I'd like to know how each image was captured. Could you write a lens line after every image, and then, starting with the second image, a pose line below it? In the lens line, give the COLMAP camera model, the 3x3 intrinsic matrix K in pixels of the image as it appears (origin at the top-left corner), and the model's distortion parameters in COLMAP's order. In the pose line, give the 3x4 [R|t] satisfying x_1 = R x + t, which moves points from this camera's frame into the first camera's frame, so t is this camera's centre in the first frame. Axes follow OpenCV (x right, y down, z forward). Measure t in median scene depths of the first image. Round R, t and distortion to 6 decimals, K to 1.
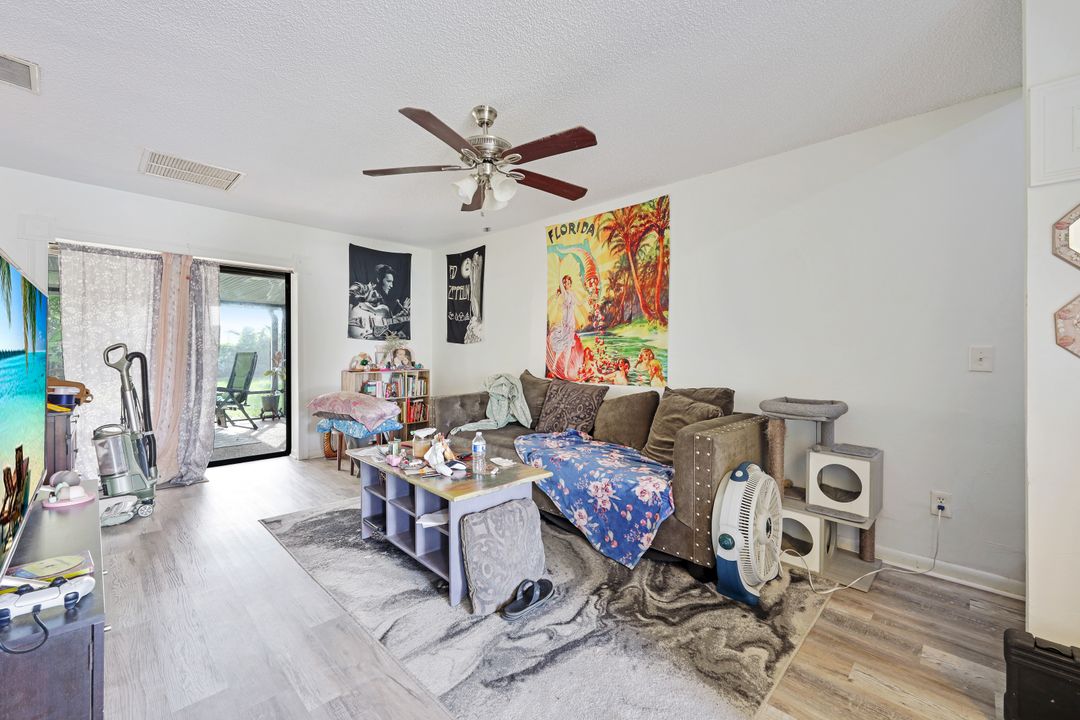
lens RADIAL K [[448.0, 0, 539.7], [0, 448.0, 350.9], [0, 0, 1]] dist [-0.002747, -0.000087]
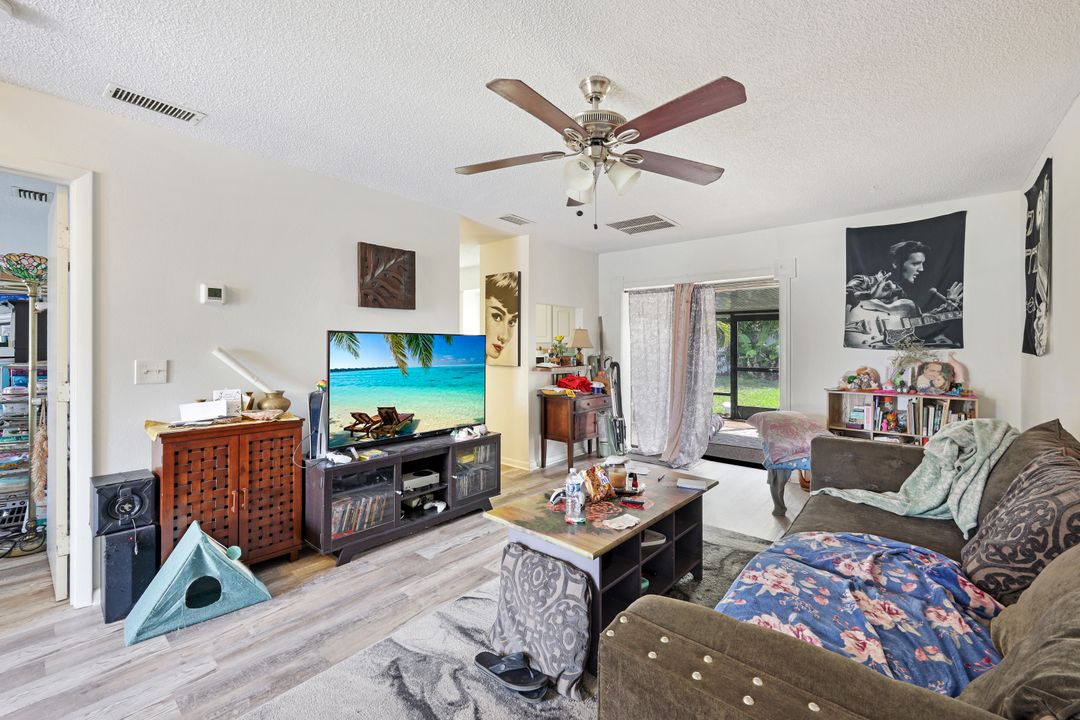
lens RADIAL K [[448.0, 0, 545.4], [0, 448.0, 358.0], [0, 0, 1]] dist [-0.002747, -0.000087]
pose [[0.067313, 0.018160, -0.997567, 0.331214], [-0.001681, 0.999835, 0.018088, -0.023169], [0.997731, 0.000460, 0.067332, 0.408808]]
